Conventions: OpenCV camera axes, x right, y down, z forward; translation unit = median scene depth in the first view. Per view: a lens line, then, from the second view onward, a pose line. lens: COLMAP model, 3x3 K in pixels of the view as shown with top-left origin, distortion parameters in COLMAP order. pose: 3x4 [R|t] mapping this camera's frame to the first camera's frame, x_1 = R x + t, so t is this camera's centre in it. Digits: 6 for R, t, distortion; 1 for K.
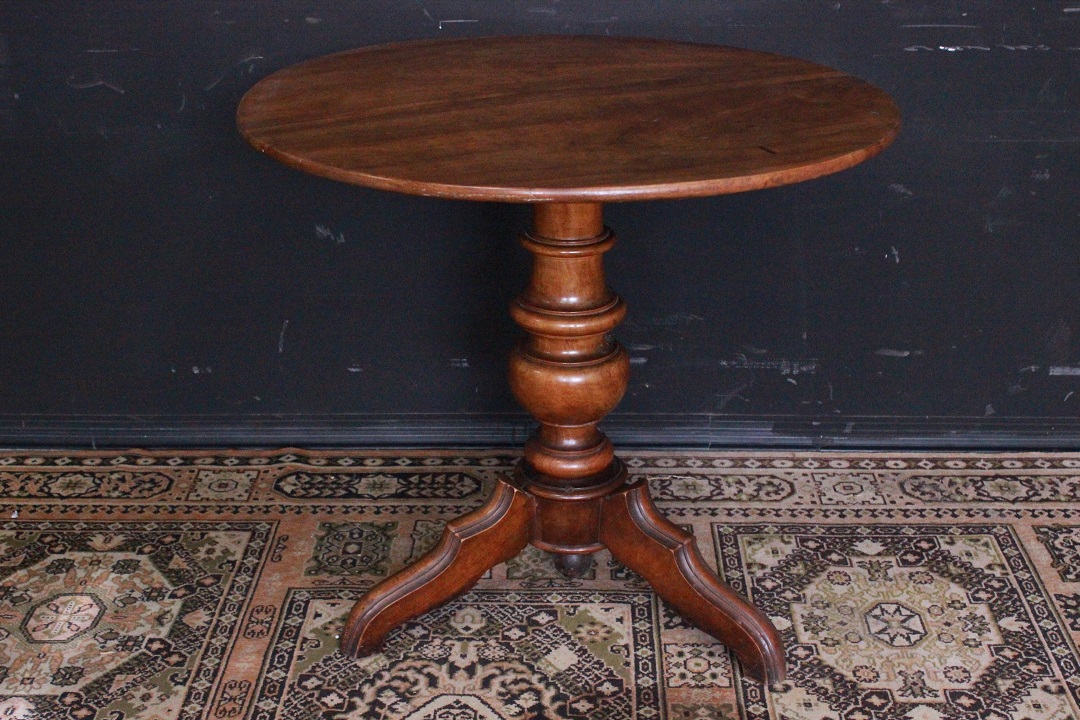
lens RADIAL K [[1444.0, 0, 541.0], [0, 1444.0, 368.3], [0, 0, 1]] dist [-0.058234, 0.000000]
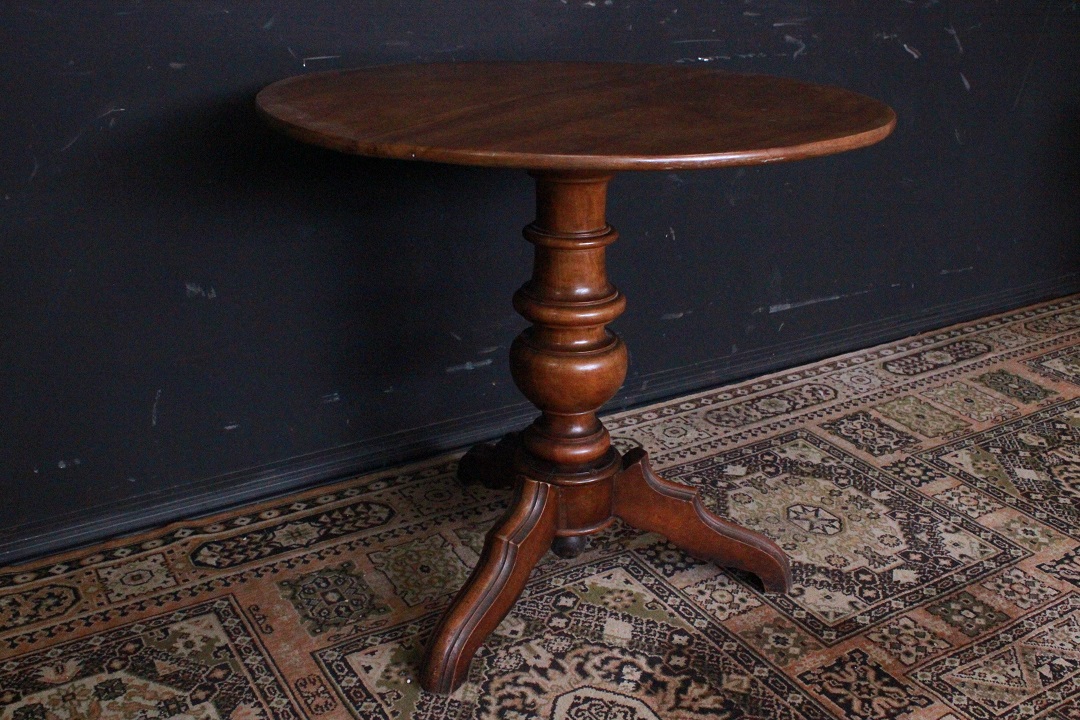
lens RADIAL K [[1120.6, 0, 541.6], [0, 1120.6, 355.5], [0, 0, 1]] dist [-0.085954, 0.000000]
pose [[0.837893, -0.183214, 0.514167, -0.372824], [0.203505, 0.978923, 0.017188, -0.018646], [-0.506479, 0.090234, 0.857518, 0.275614]]
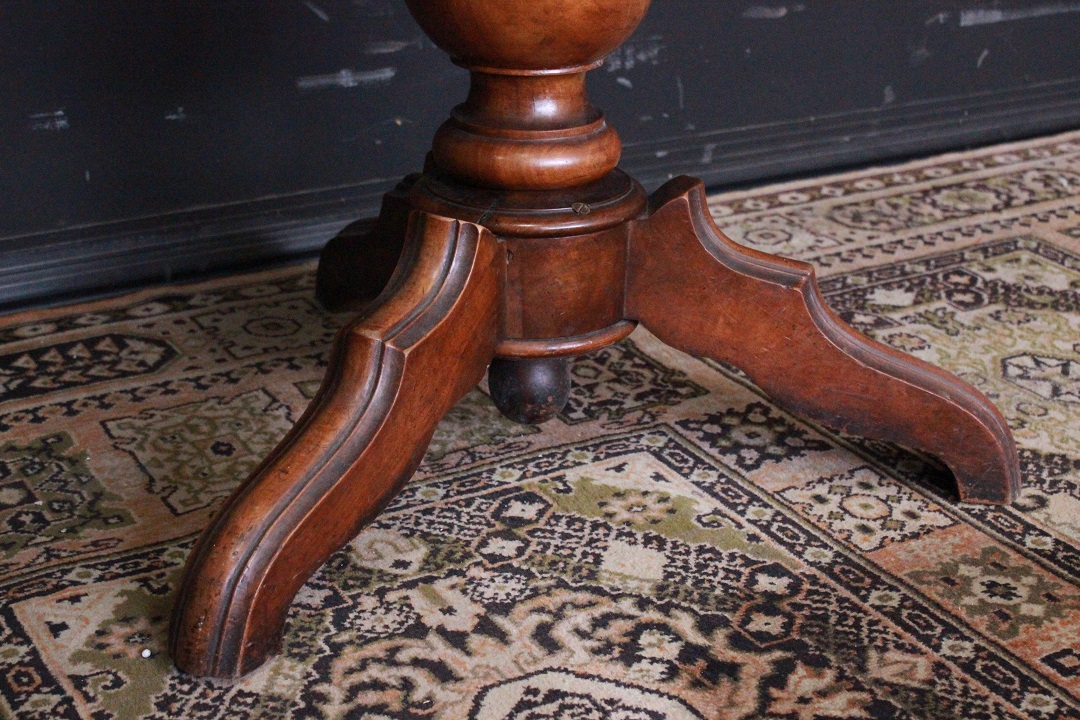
lens RADIAL K [[1810.0, 0, 542.6], [0, 1810.0, 360.4], [0, 0, 1]] dist [0.009907, 0.000000]
pose [[0.844541, -0.183080, 0.503221, -0.267992], [0.194302, 0.980464, 0.030617, 0.100209], [-0.498996, 0.071919, 0.863615, 0.441651]]
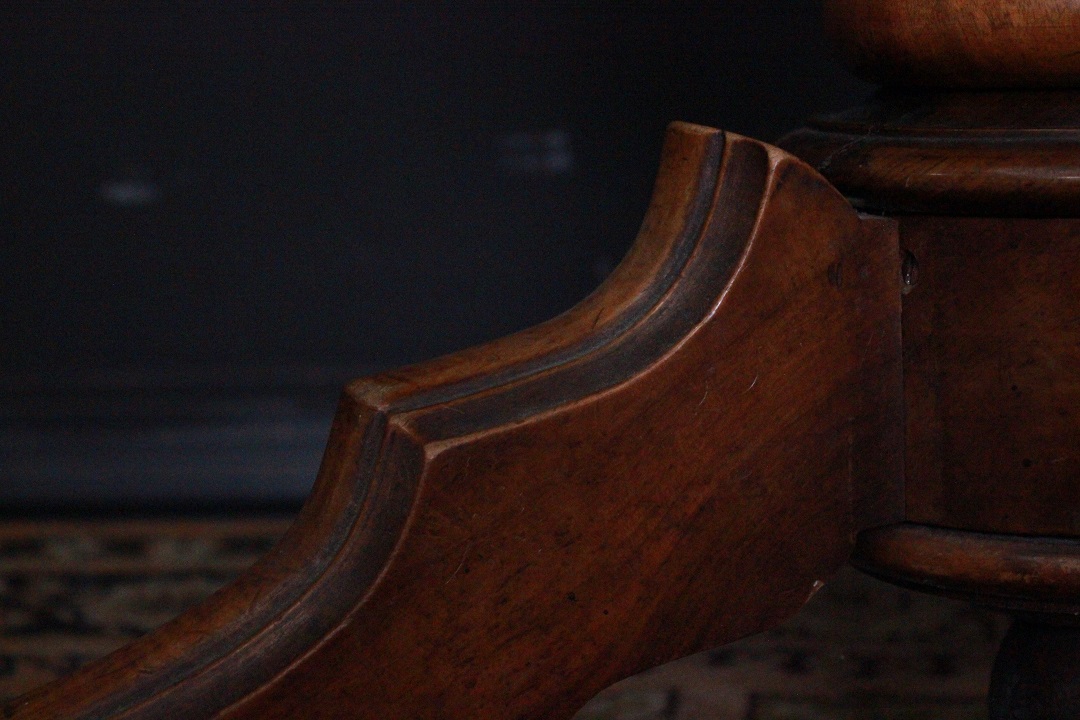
lens RADIAL K [[2496.5, 0, 539.3], [0, 2496.5, 359.0], [0, 0, 1]] dist [-0.028844, 0.000000]
pose [[0.995270, -0.005720, -0.096981, -0.015270], [-0.018677, 0.968378, -0.248787, 0.156609], [0.095337, 0.249421, 0.963691, 0.660334]]
